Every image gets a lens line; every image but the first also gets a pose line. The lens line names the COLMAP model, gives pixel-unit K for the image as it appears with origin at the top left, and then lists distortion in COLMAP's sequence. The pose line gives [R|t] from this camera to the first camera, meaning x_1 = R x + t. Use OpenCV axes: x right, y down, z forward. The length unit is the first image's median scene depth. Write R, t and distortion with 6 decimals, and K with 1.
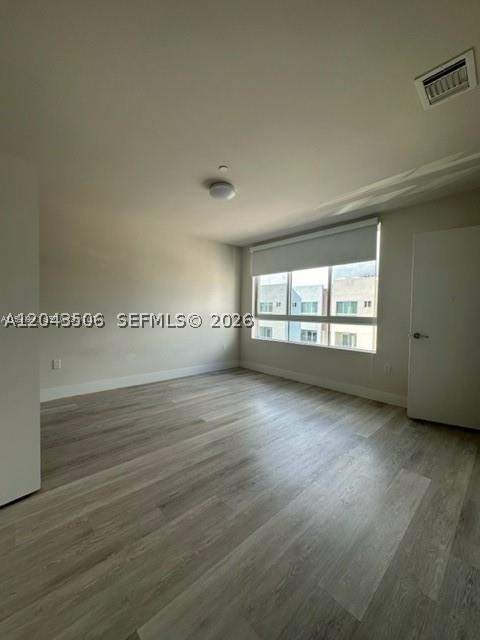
lens RADIAL K [[256.1, 0, 240.0], [0, 256.1, 320.0], [0, 0, 1]] dist [0.000676, 0.000072]
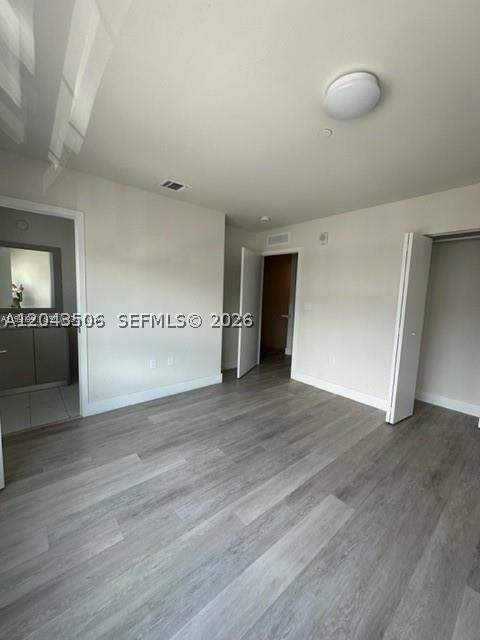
lens RADIAL K [[256.1, 0, 240.0], [0, 256.1, 320.0], [0, 0, 1]] dist [0.000676, 0.000072]
pose [[-0.997496, -0.055963, 0.043250, 0.112901], [-0.049614, 0.989462, 0.136025, -0.139109], [-0.050407, 0.133539, -0.989761, 1.740233]]
